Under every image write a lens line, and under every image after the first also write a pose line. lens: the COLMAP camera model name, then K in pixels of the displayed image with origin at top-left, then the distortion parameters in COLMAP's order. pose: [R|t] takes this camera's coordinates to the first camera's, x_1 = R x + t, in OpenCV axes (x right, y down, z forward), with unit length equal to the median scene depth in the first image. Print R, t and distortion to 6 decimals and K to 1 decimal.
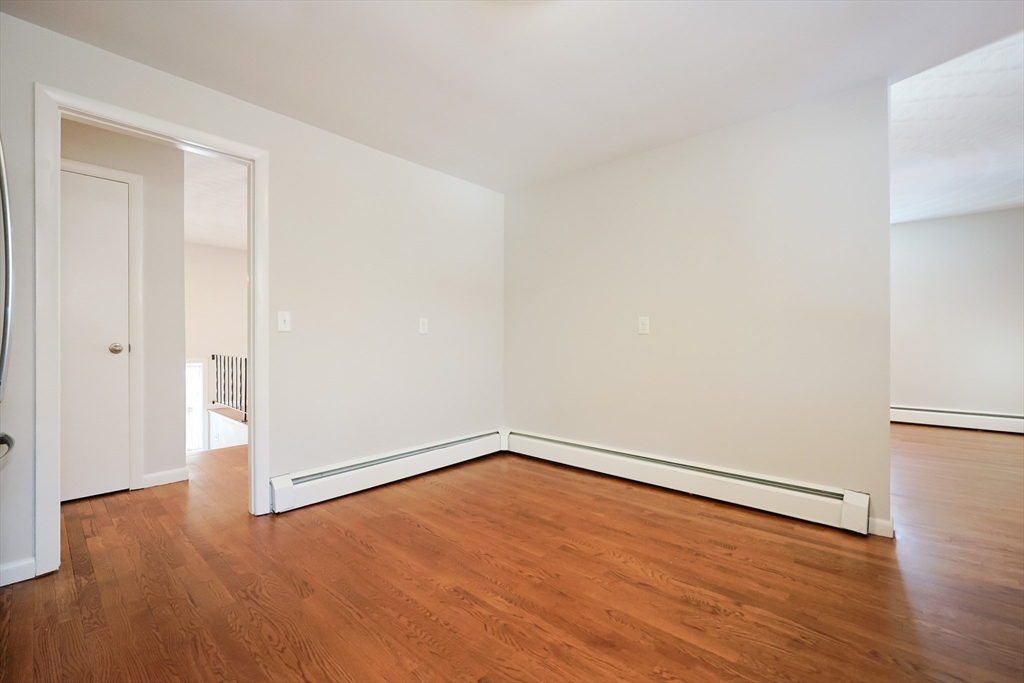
lens RADIAL K [[429.9, 0, 516.0], [0, 429.9, 342.0], [0, 0, 1]] dist [-0.003002, -0.000025]
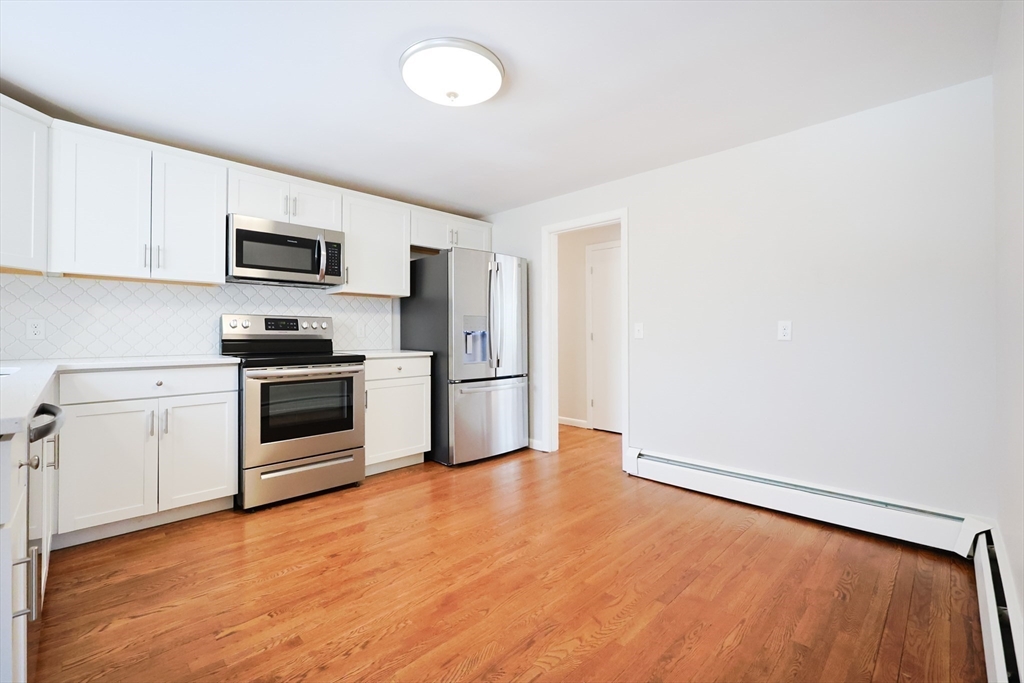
lens RADIAL K [[429.9, 0, 517.2], [0, 429.9, 337.6], [0, 0, 1]] dist [-0.003002, -0.000025]
pose [[-0.034491, 0.008951, -0.999365, 0.974672], [-0.001940, 0.999957, 0.009023, -0.047987], [0.999403, 0.002250, -0.034472, 0.847062]]
